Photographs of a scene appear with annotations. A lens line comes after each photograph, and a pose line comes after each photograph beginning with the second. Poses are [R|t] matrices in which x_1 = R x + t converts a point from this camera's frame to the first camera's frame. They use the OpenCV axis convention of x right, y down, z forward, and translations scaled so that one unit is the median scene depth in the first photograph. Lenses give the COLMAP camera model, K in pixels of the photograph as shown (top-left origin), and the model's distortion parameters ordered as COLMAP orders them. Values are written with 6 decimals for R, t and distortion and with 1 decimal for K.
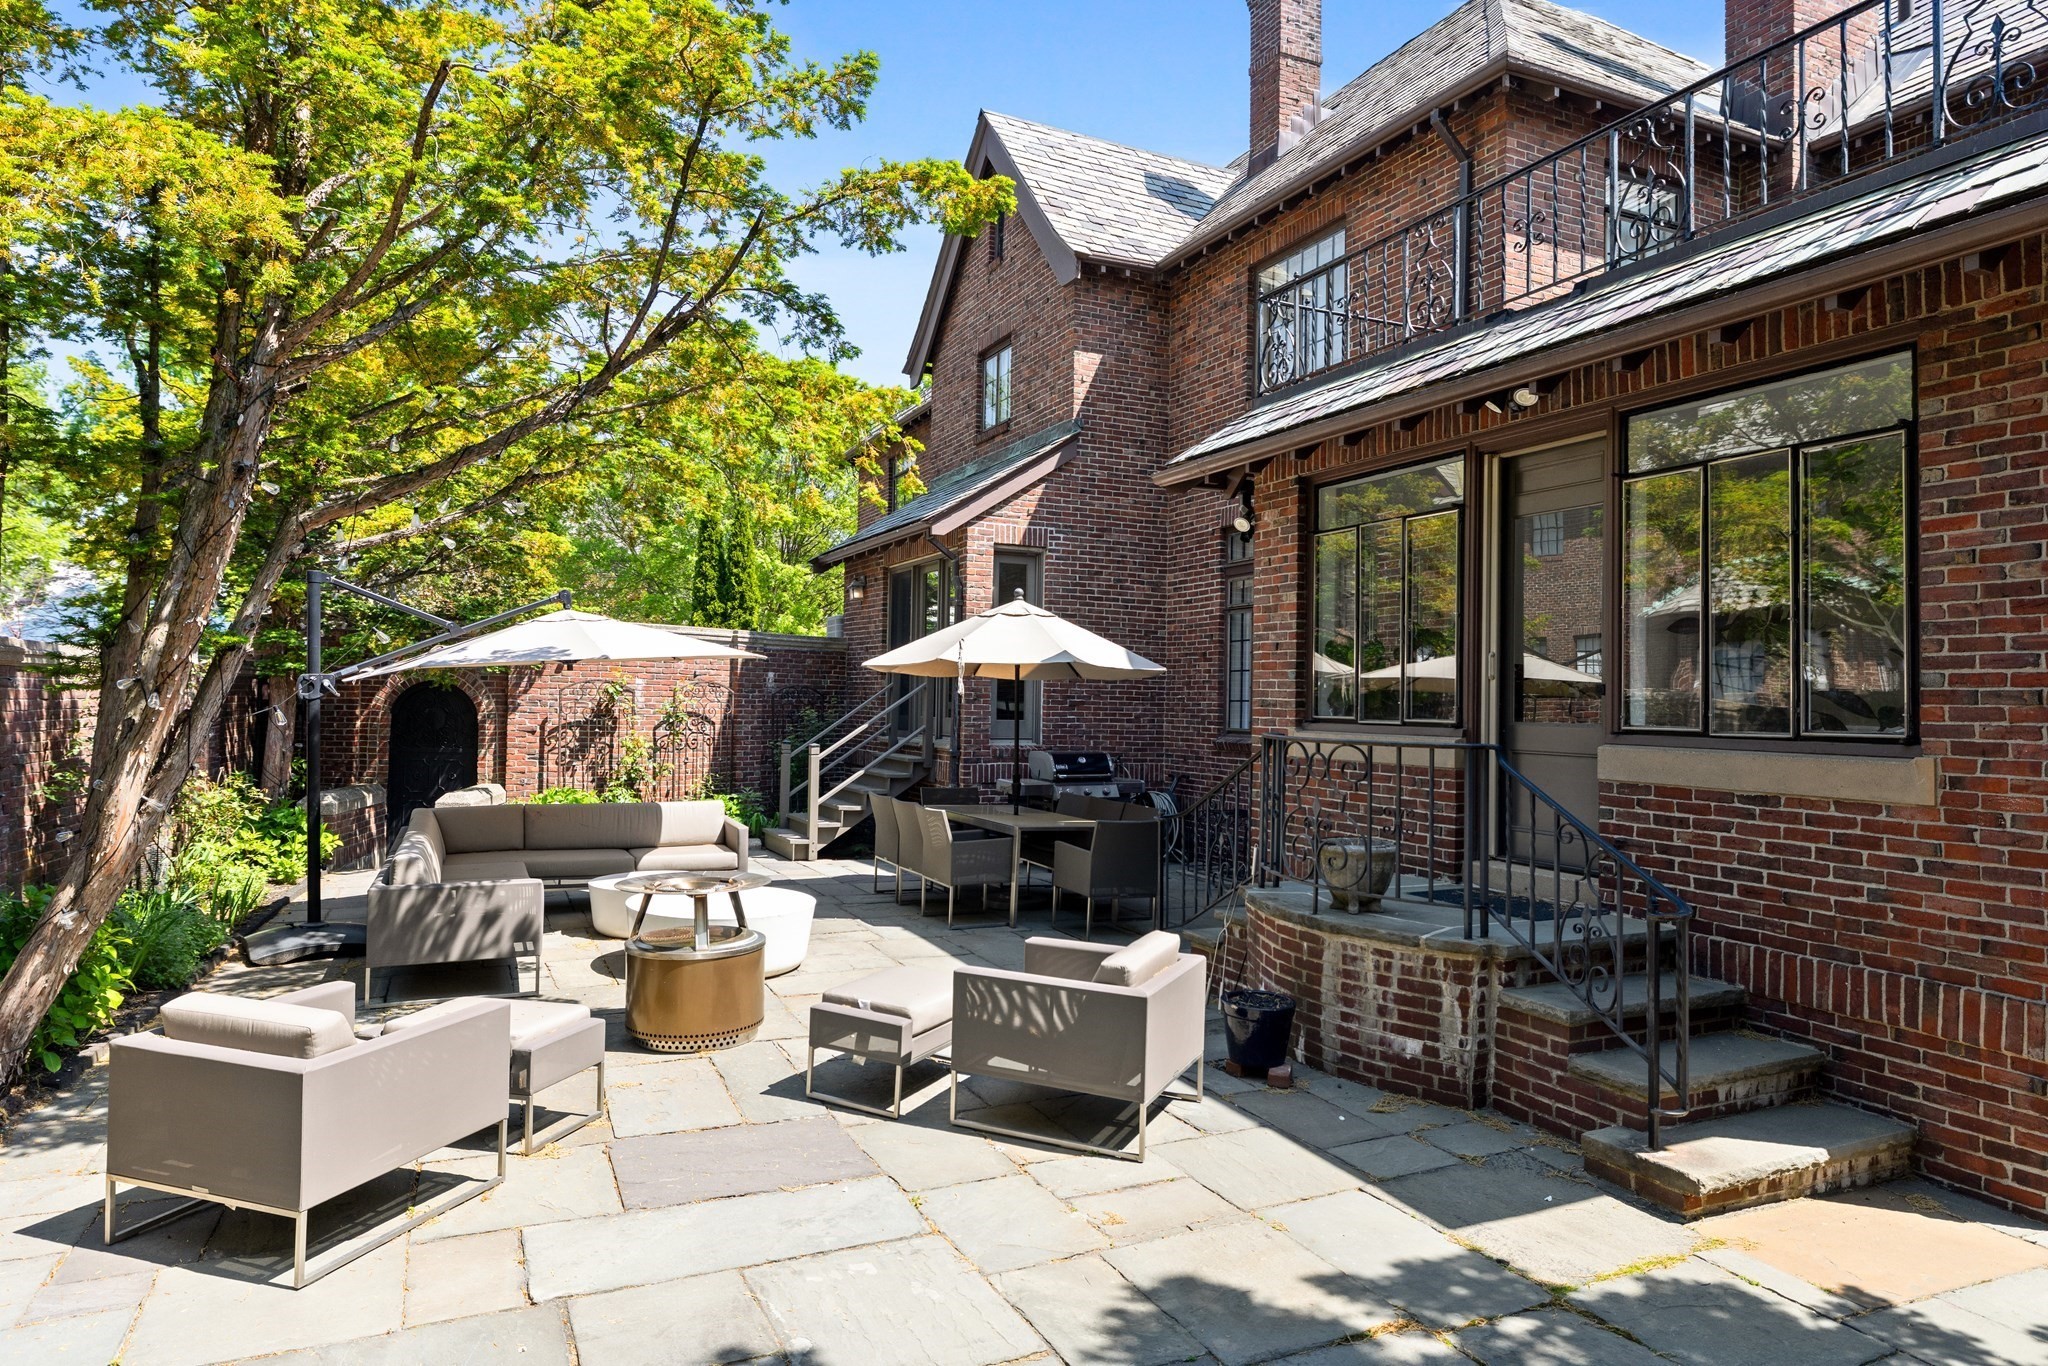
lens RADIAL K [[1226.9, 0, 1025.5], [0, 1226.9, 678.2], [0, 0, 1]] dist [0.003775, 0.000838]
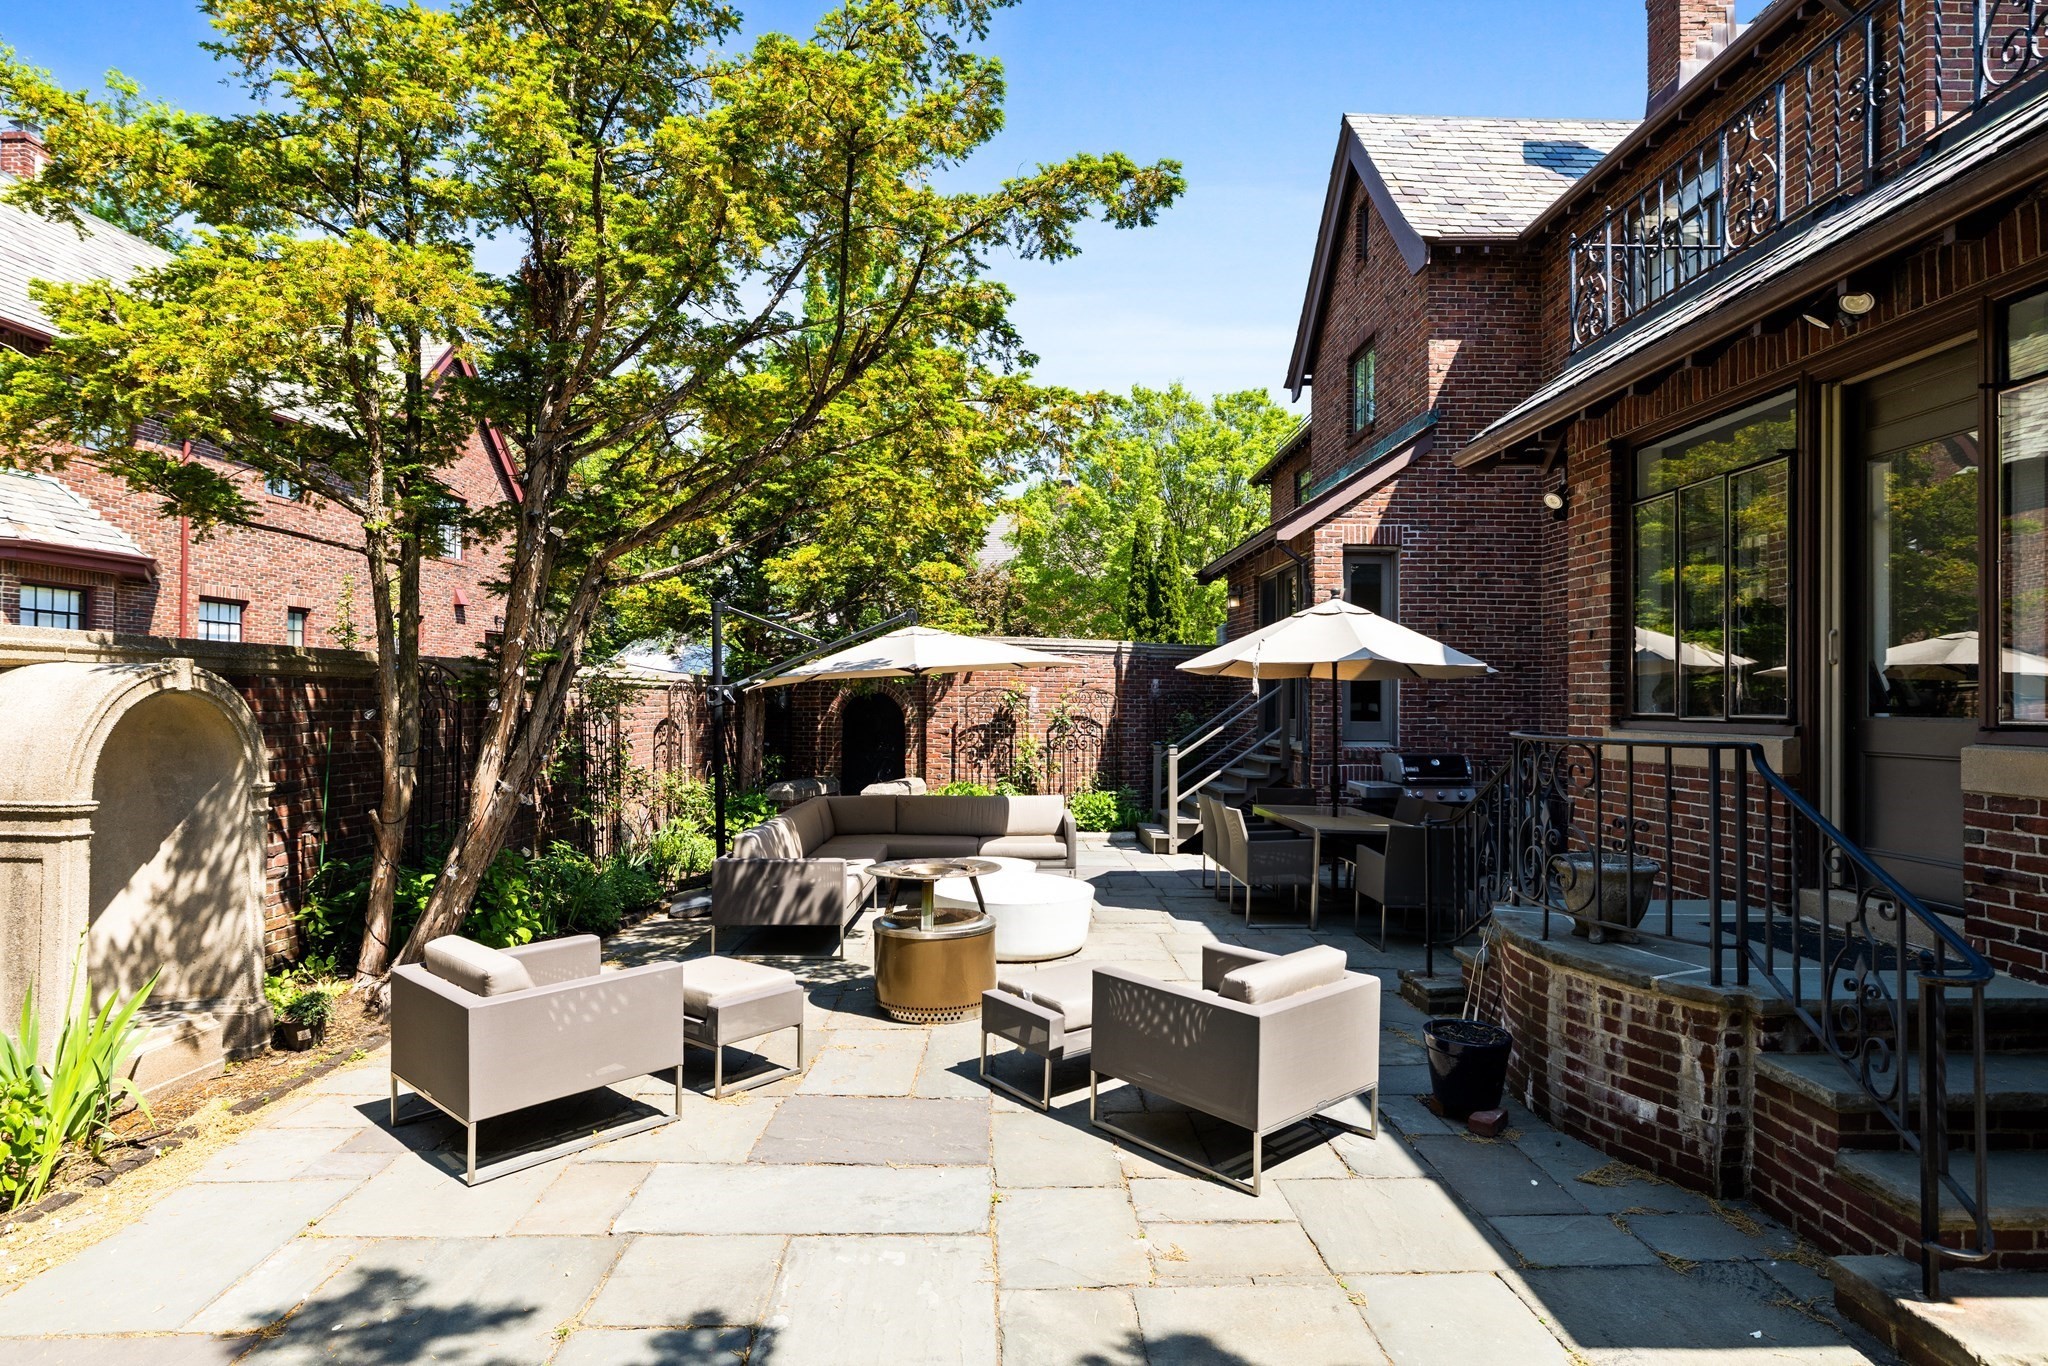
lens RADIAL K [[1117.0, 0, 1020.9], [0, 1117.0, 695.7], [0, 0, 1]] dist [-0.000046, 0.002199]
pose [[0.913188, -0.014367, -0.407285, 0.221295], [0.017067, 0.999850, 0.002997, 0.012100], [0.407181, -0.009688, 0.913296, 0.135542]]
